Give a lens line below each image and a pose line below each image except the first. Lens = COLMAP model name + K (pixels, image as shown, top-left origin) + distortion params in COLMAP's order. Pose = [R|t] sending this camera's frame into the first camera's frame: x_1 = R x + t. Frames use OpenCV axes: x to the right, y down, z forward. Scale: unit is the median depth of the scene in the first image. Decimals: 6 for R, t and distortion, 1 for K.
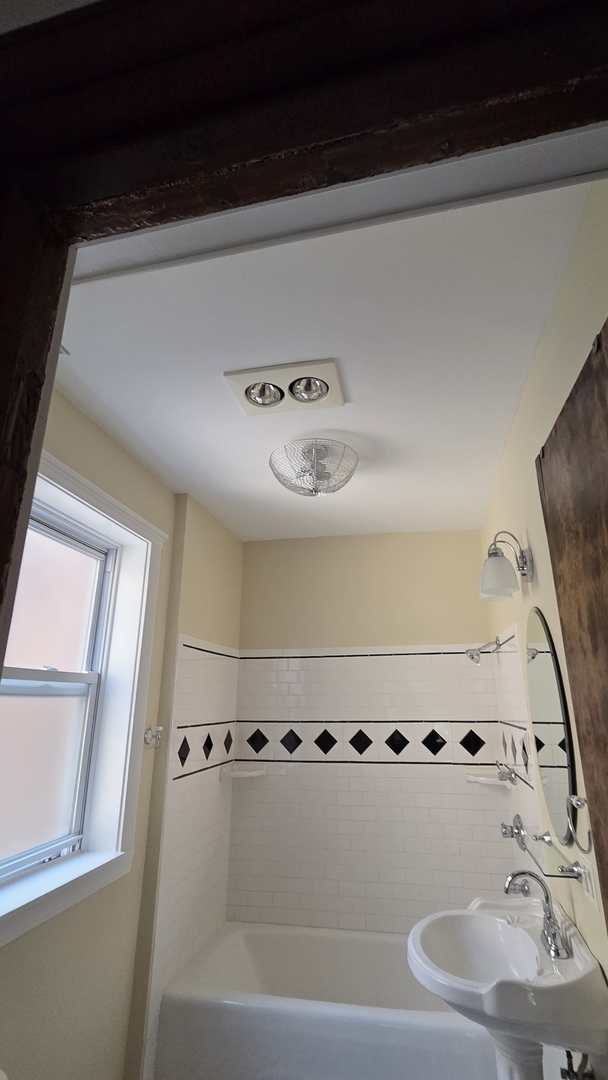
lens RADIAL K [[532.5, 0, 310.1], [0, 532.5, 539.3], [0, 0, 1]] dist [-0.001786, 0.000278]
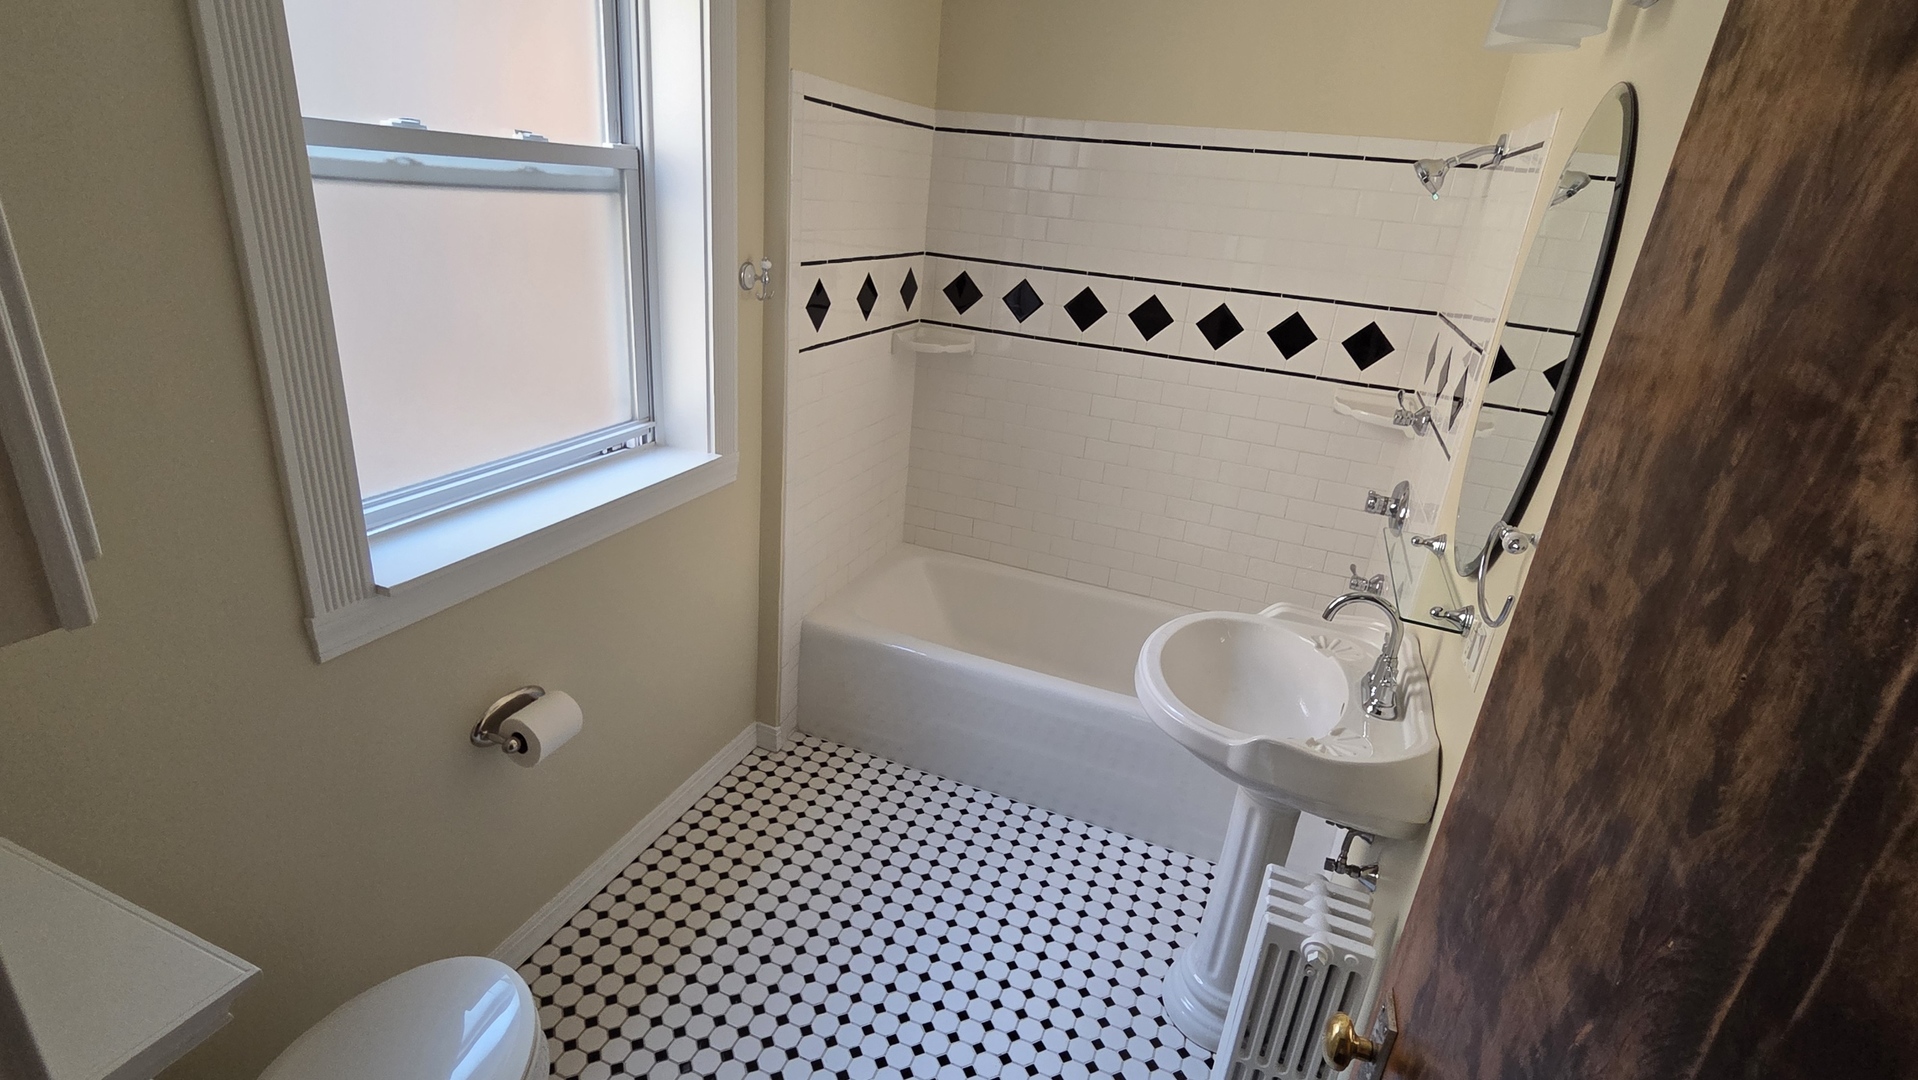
lens RADIAL K [[890.1, 0, 959.1], [0, 890.1, 534.5], [0, 0, 1]] dist [0.000255, 0.000320]
pose [[0.979117, 0.151401, -0.135672, 0.077149], [-0.031972, 0.773735, 0.632703, -0.011314], [0.200766, -0.615153, 0.762417, 0.189382]]
